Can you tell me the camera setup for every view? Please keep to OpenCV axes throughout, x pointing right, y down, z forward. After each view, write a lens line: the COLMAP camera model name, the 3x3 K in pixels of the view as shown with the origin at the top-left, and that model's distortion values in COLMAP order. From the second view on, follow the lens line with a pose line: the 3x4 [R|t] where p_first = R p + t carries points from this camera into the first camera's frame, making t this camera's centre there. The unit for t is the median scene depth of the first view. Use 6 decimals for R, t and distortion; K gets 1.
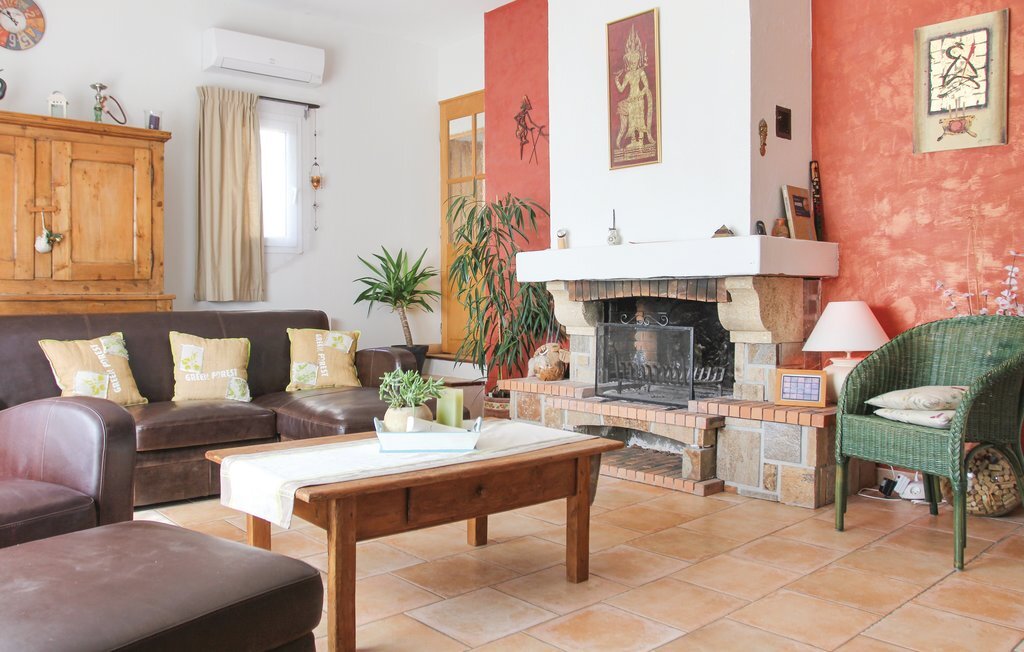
lens RADIAL K [[825.4, 0, 512.0], [0, 825.4, 326.0], [0, 0, 1]] dist [-0.038137, 0.006298]
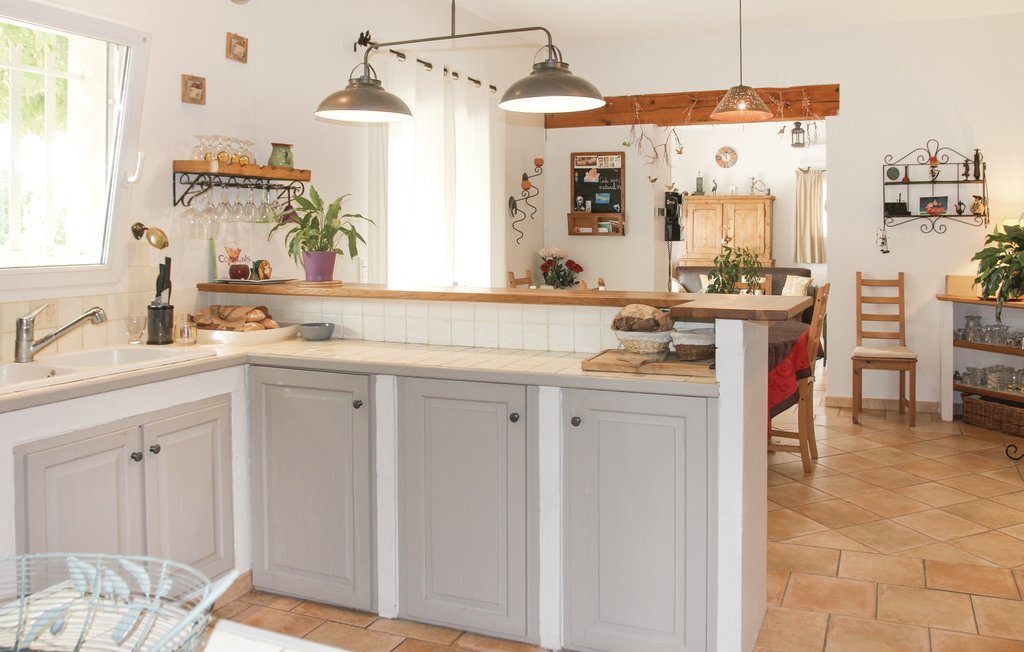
lens RADIAL K [[860.6, 0, 527.1], [0, 860.6, 199.0], [0, 0, 1]] dist [-0.076159, 0.005788]
pose [[0.419399, -0.021929, -0.907537, 1.911303], [-0.045306, 0.997957, -0.045051, -0.086571], [0.906671, 0.060011, 0.417548, -0.893930]]
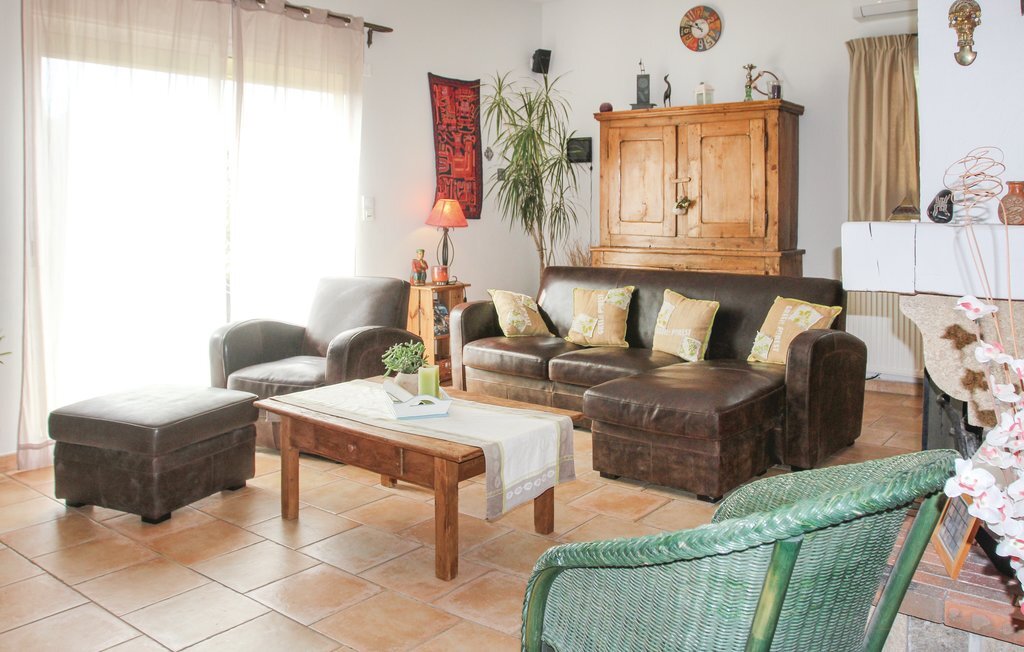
lens RADIAL K [[860.6, 0, 527.1], [0, 860.6, 199.0], [0, 0, 1]] dist [-0.076159, 0.005788]
pose [[0.170416, -0.006855, -0.985348, 0.720402], [-0.037846, 0.999192, -0.013497, -0.093557], [0.984645, 0.039592, 0.170019, 0.577181]]
